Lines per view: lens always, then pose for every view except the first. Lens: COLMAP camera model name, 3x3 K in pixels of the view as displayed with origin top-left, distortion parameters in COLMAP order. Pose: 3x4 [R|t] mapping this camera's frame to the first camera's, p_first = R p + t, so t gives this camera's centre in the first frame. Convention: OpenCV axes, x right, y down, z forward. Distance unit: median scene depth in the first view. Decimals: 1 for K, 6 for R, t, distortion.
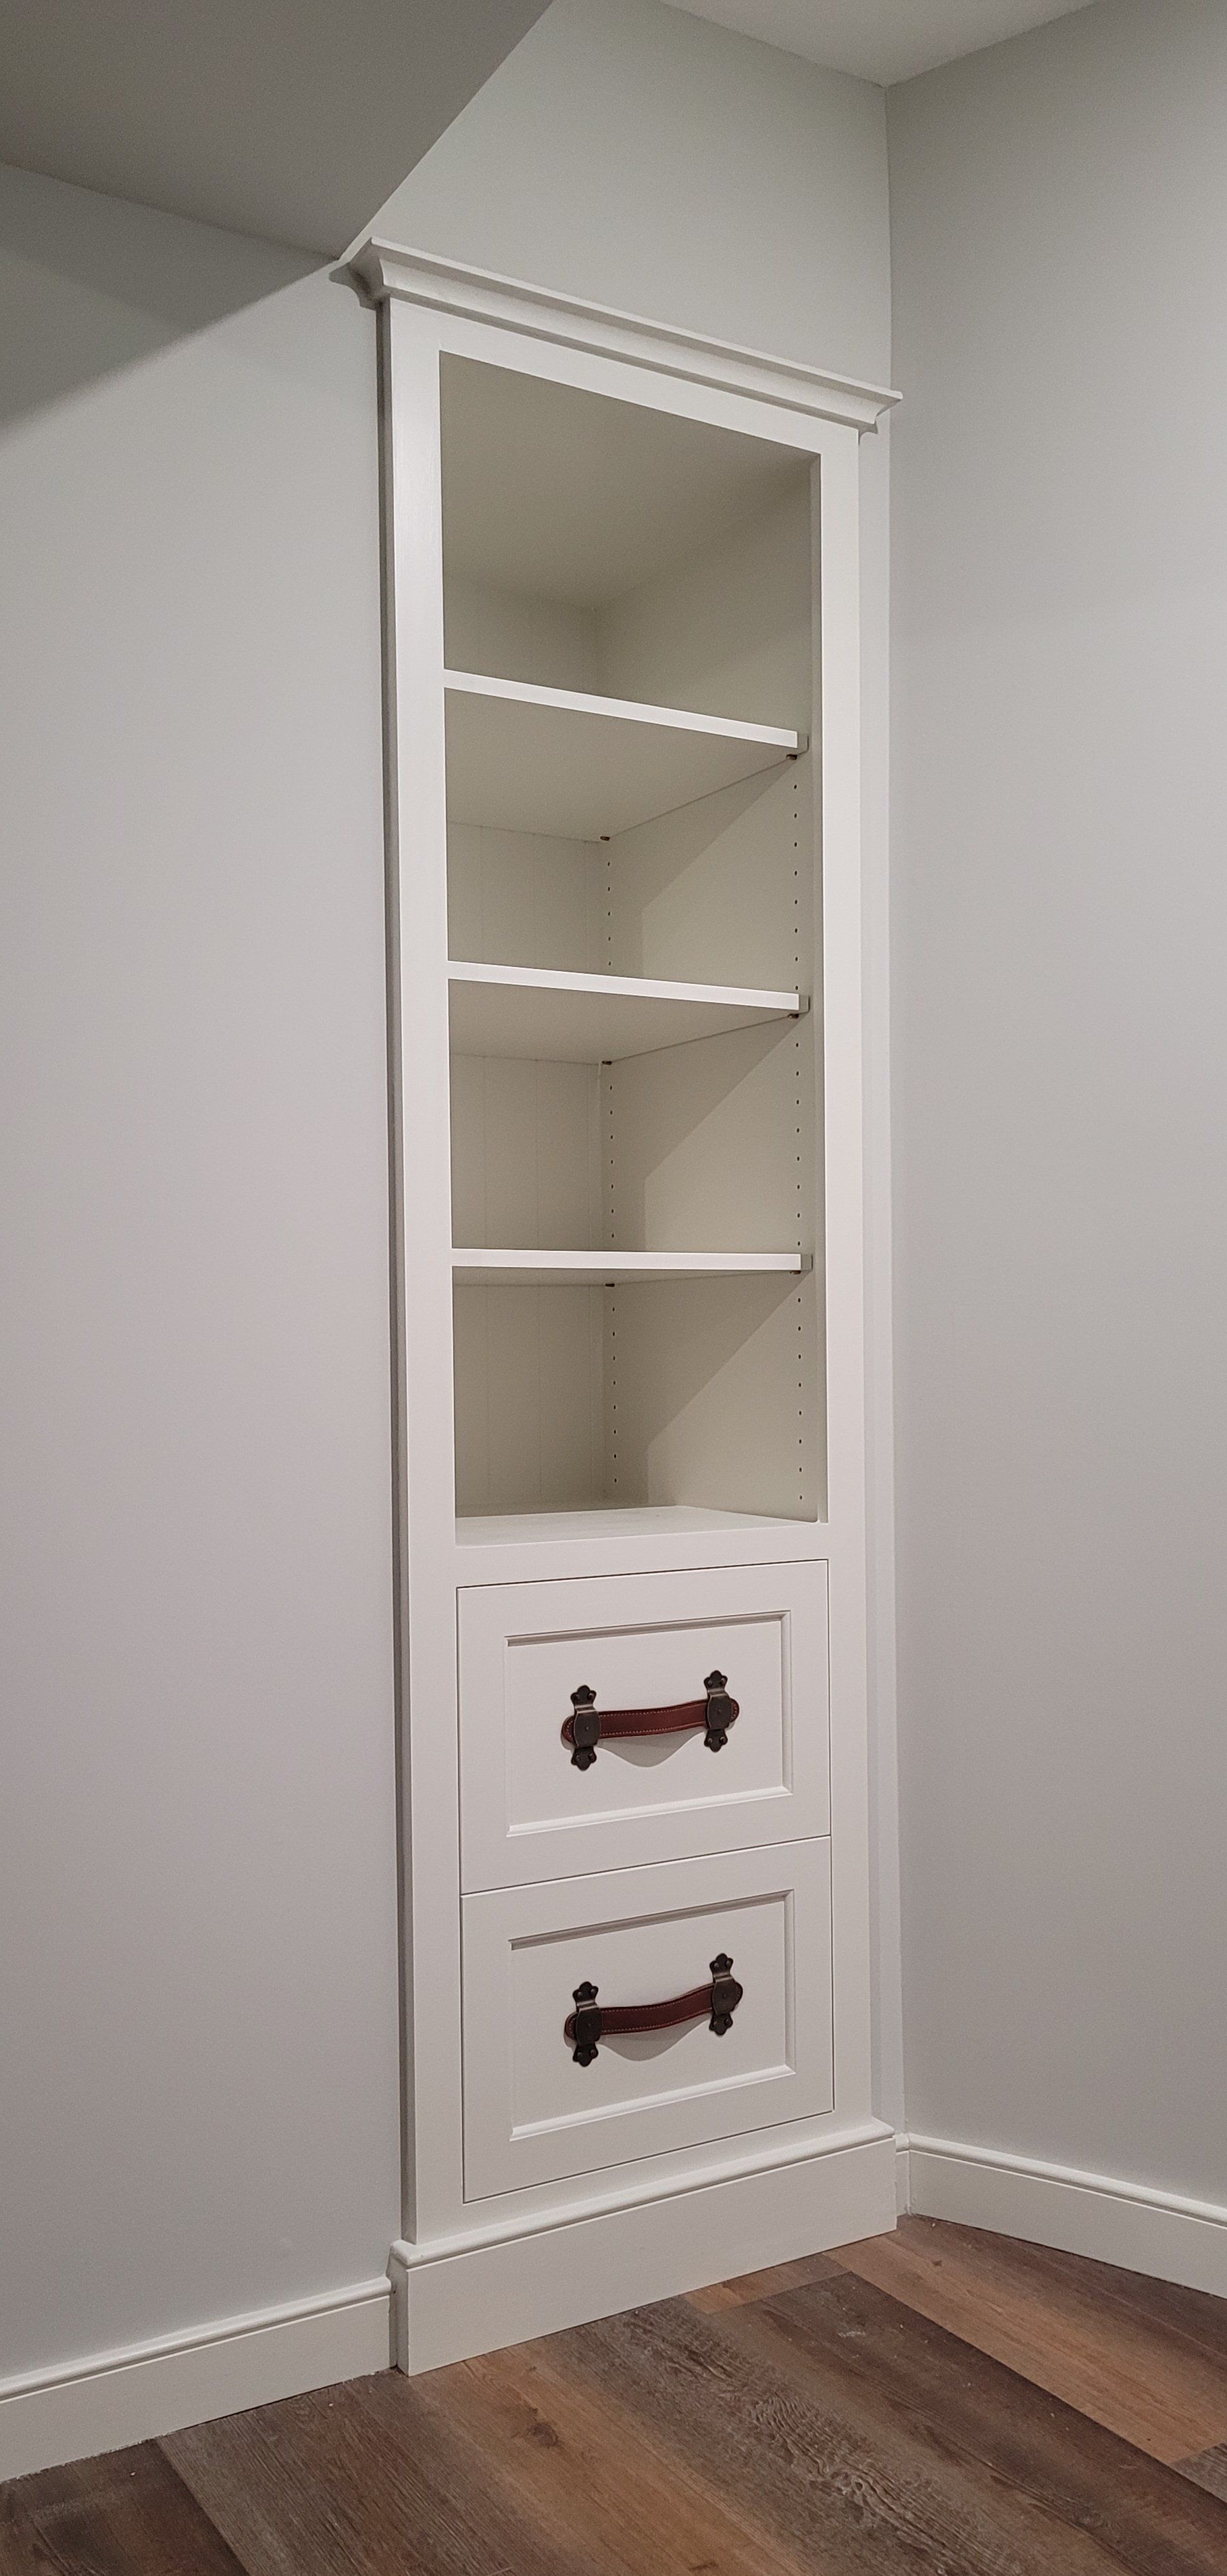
lens RADIAL K [[2021.3, 0, 616.0], [0, 2021.3, 1285.2], [0, 0, 1]] dist [0.005873, -0.012188]
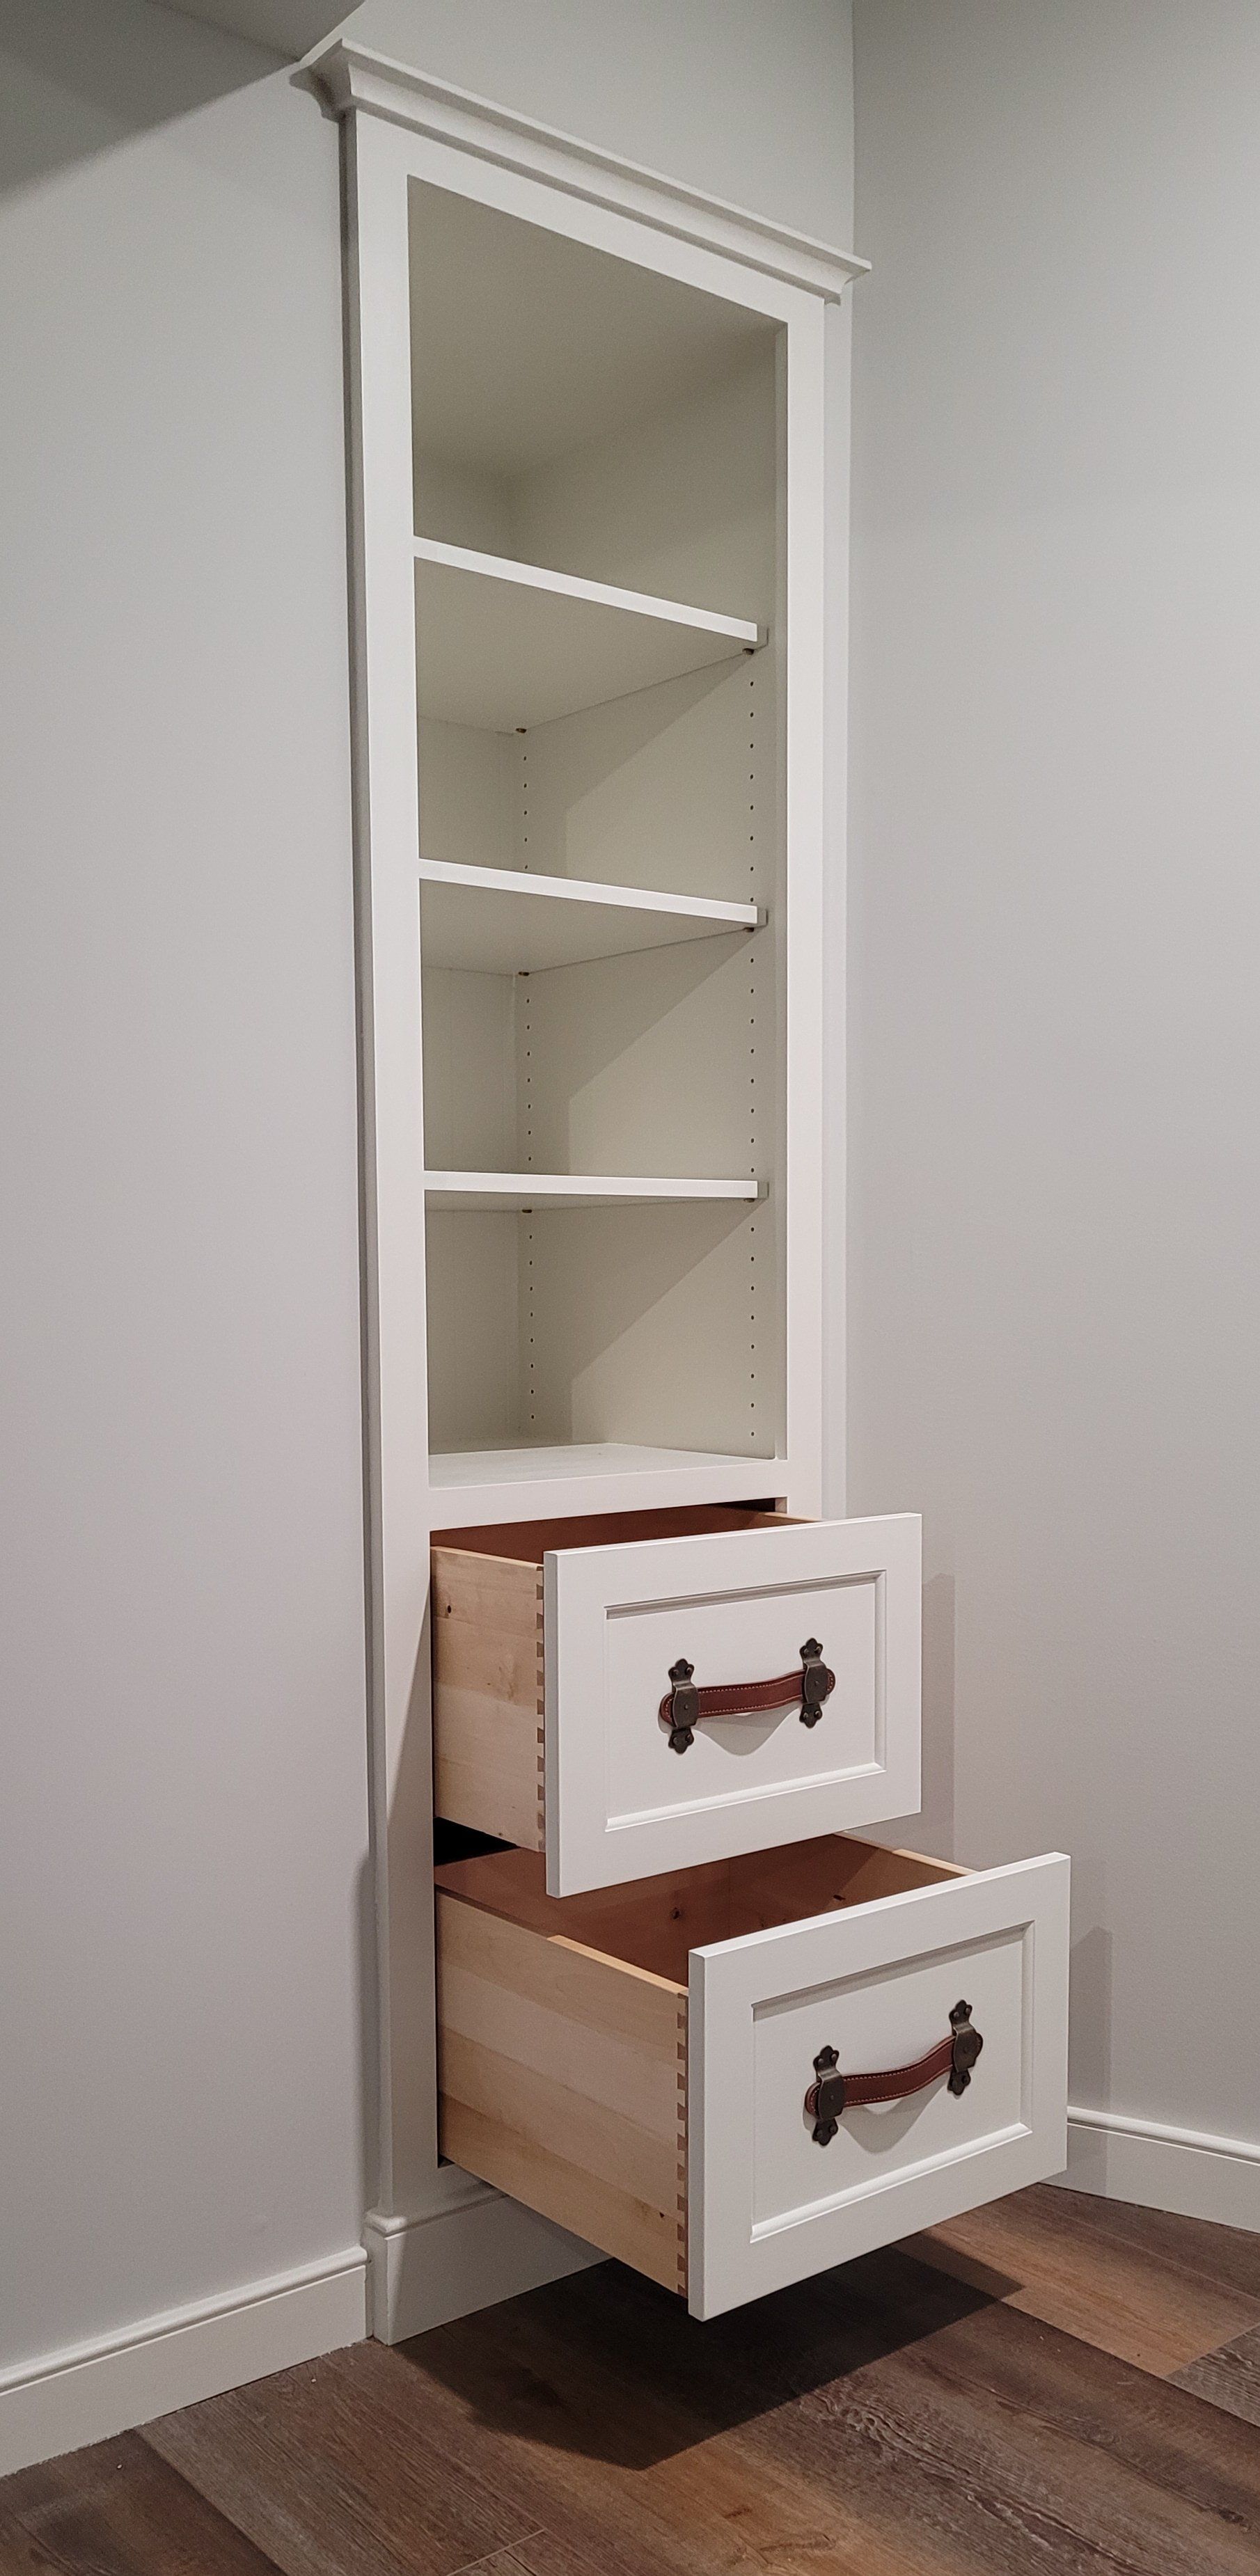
lens RADIAL K [[2099.3, 0, 663.4], [0, 2099.3, 1345.9], [0, 0, 1]] dist [0.005399, -0.013840]
pose [[0.989163, -0.000652, 0.146822, -0.114363], [-0.008883, 0.997892, 0.064279, -0.001093], [-0.146554, -0.064886, 0.987072, 0.023141]]
